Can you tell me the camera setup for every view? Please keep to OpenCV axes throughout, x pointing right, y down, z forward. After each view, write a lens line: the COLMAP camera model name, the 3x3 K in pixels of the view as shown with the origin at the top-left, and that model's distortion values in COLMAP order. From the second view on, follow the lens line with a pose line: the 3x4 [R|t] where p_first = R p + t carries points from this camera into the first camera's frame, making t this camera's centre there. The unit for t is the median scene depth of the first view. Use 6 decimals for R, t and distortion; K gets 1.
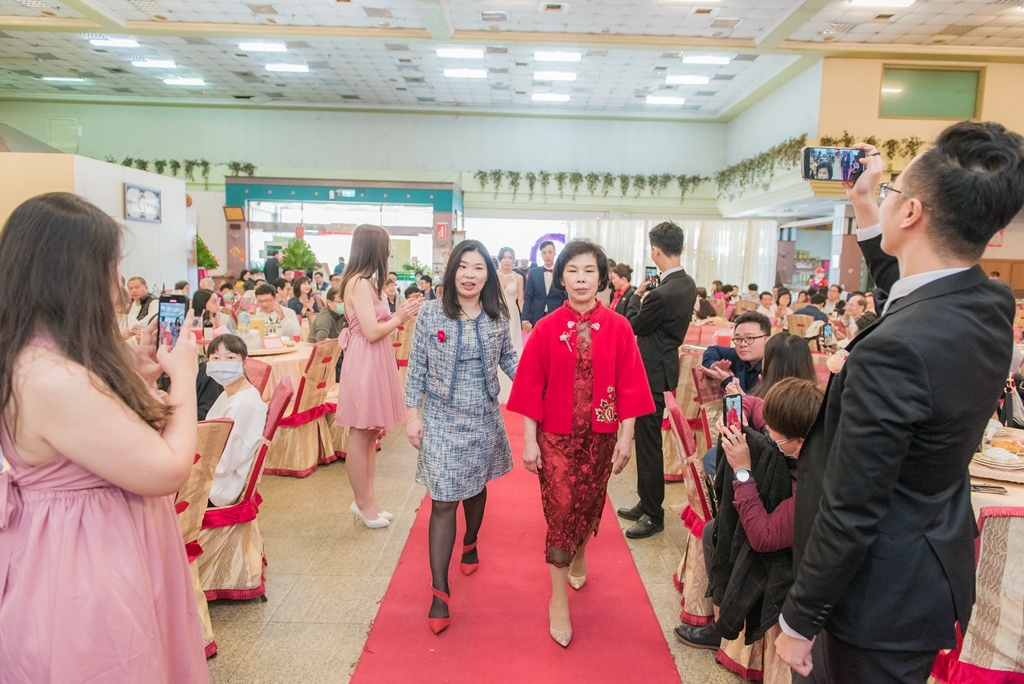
lens RADIAL K [[674.9, 0, 522.5], [0, 674.9, 336.2], [0, 0, 1]] dist [0.003697, 0.003148]
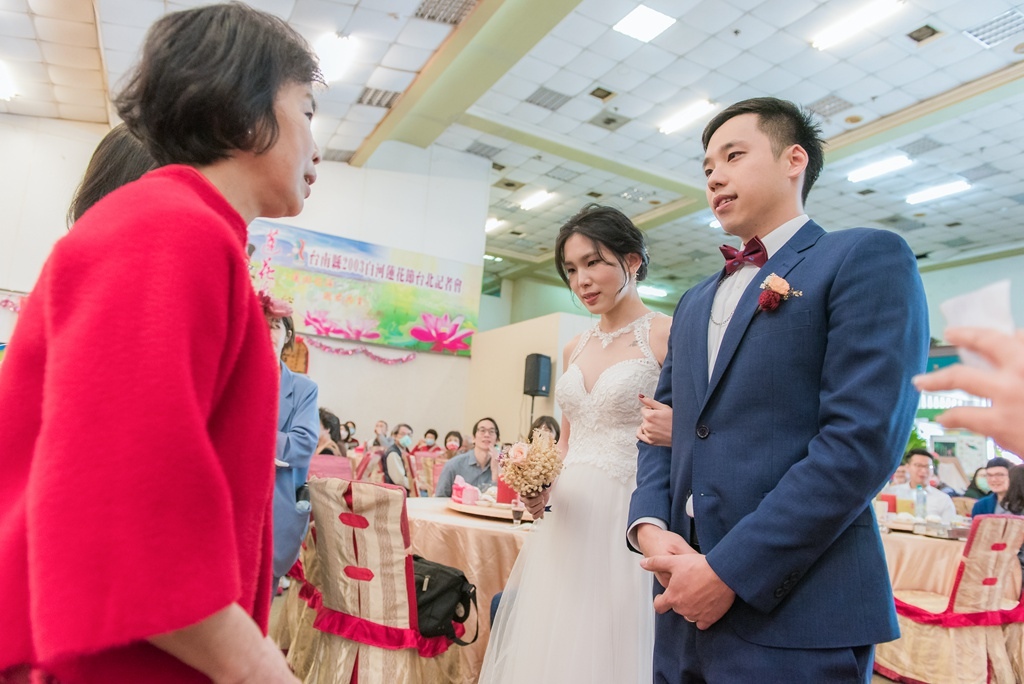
lens RADIAL K [[680.0, 0, 516.6], [0, 680.0, 340.5], [0, 0, 1]] dist [0.002881, 0.000403]
pose [[0.471236, -0.123357, -0.873338, 0.050361], [-0.155995, 0.962905, -0.220180, -0.011956], [0.868103, 0.239993, 0.434513, 0.291647]]
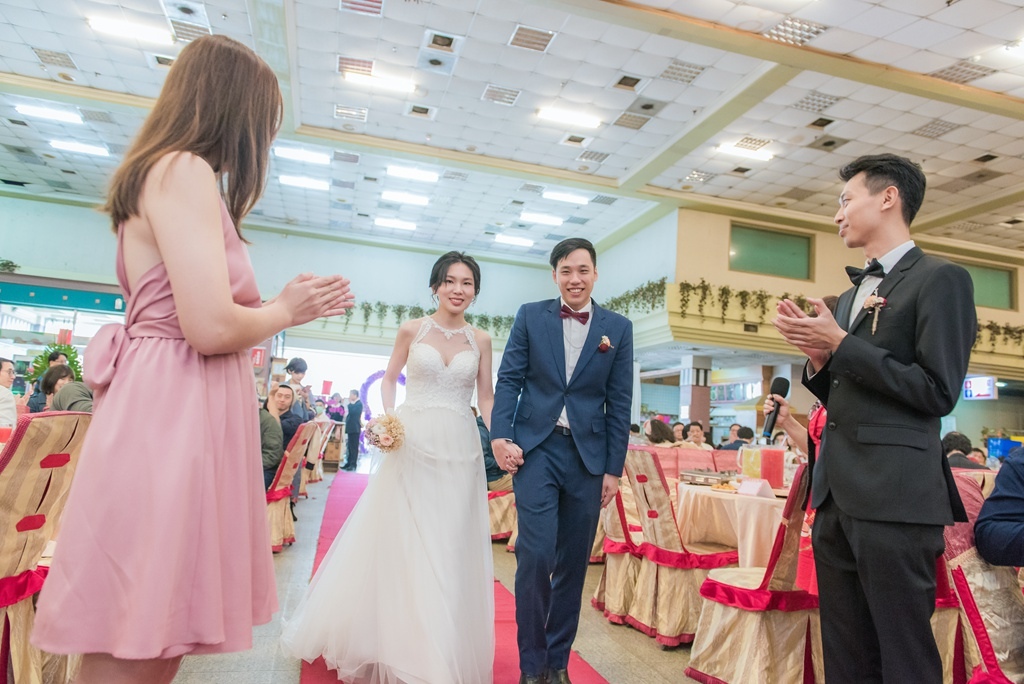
lens RADIAL K [[680.0, 0, 514.7], [0, 680.0, 346.9], [0, 0, 1]] dist [0.002881, 0.000403]
pose [[0.964404, 0.069504, 0.255135, -0.027393], [-0.013364, 0.976416, -0.215482, 0.010980], [-0.264094, 0.204402, 0.942589, 0.110093]]
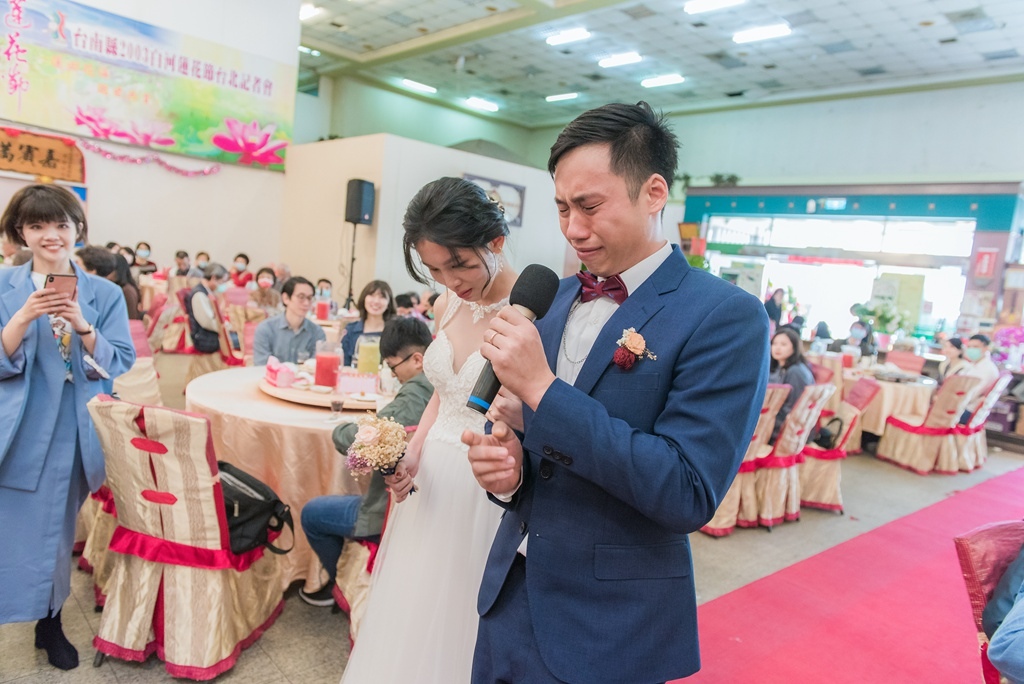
lens RADIAL K [[680.0, 0, 513.9], [0, 680.0, 336.1], [0, 0, 1]] dist [0.002881, 0.000403]
pose [[0.675900, 0.119391, -0.727259, 0.044854], [-0.164056, 0.986406, 0.009464, -0.028831], [0.718502, 0.112915, 0.686298, 0.291845]]
